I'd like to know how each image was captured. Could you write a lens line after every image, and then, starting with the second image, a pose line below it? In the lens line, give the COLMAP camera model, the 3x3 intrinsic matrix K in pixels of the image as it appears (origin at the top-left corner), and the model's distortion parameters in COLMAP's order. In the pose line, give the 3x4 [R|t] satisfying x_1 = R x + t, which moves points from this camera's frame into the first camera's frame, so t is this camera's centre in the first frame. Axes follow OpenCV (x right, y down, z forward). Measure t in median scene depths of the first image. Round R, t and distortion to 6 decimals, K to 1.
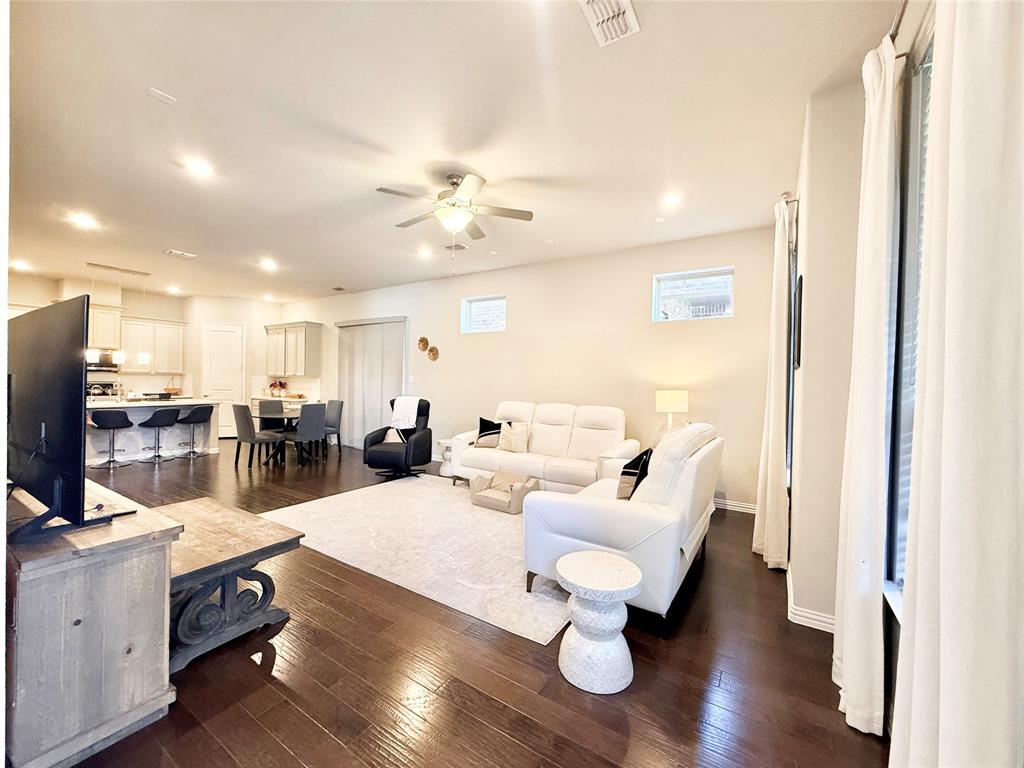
lens RADIAL K [[409.8, 0, 508.1], [0, 409.8, 382.8], [0, 0, 1]] dist [-0.000875, -0.000190]
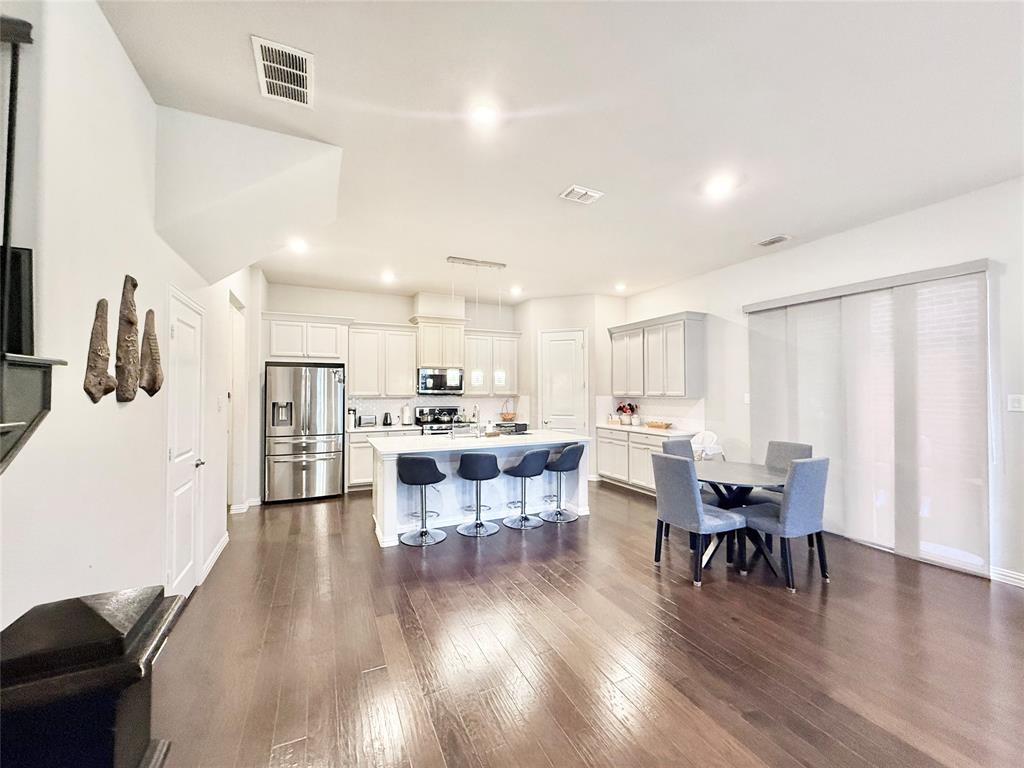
lens RADIAL K [[409.8, 0, 508.1], [0, 409.8, 382.8], [0, 0, 1]] dist [-0.000875, -0.000190]
pose [[0.849482, -0.032877, -0.526592, -0.407863], [0.013413, 0.999080, -0.040738, -0.015477], [0.527446, 0.027543, 0.849142, 0.313486]]
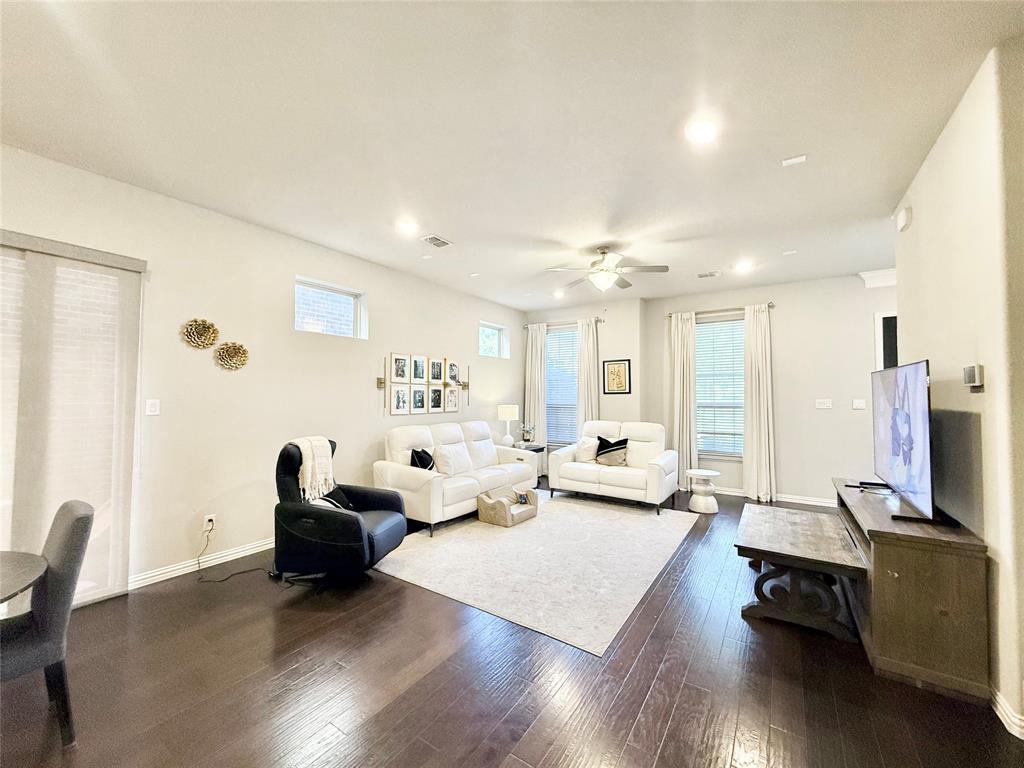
lens RADIAL K [[409.8, 0, 508.1], [0, 409.8, 382.8], [0, 0, 1]] dist [-0.000875, -0.000190]
pose [[0.012338, 0.010876, 0.999865, -0.598989], [0.001124, 0.999940, -0.010891, -0.025643], [-0.999923, 0.001259, 0.012325, 0.537906]]
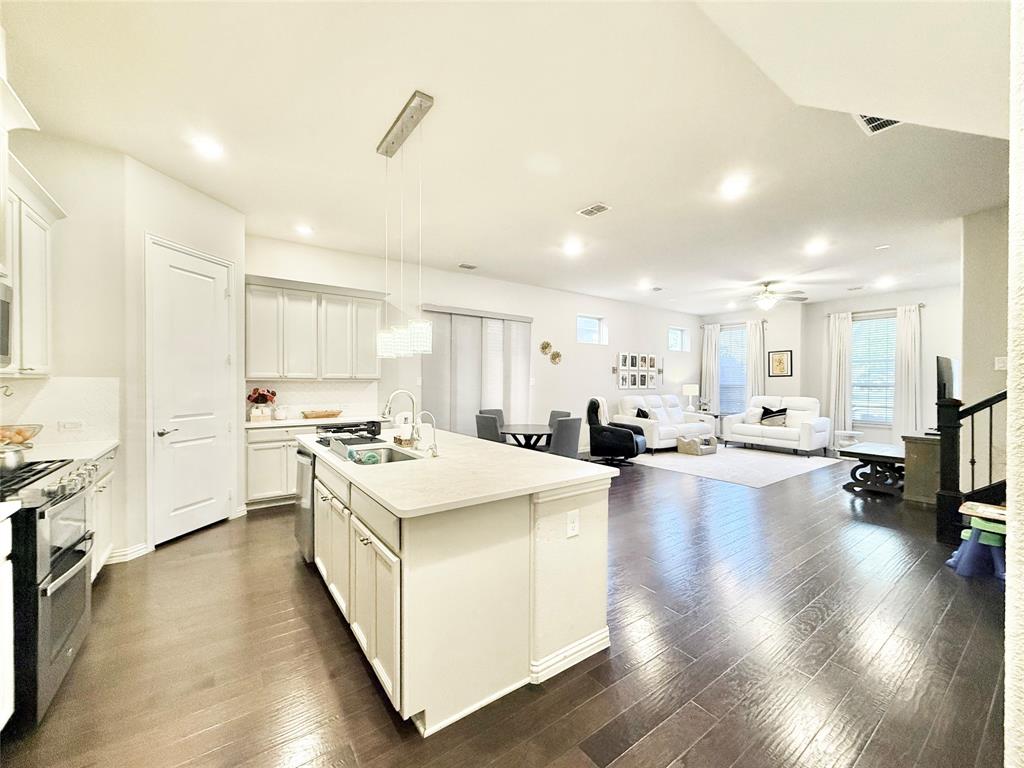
lens RADIAL K [[409.8, 0, 508.1], [0, 409.8, 382.8], [0, 0, 1]] dist [-0.000875, -0.000190]
pose [[0.359585, -0.023075, 0.932827, -1.057357], [0.007359, 0.999733, 0.021893, -0.024303], [-0.933083, -0.001007, 0.359659, 0.613970]]
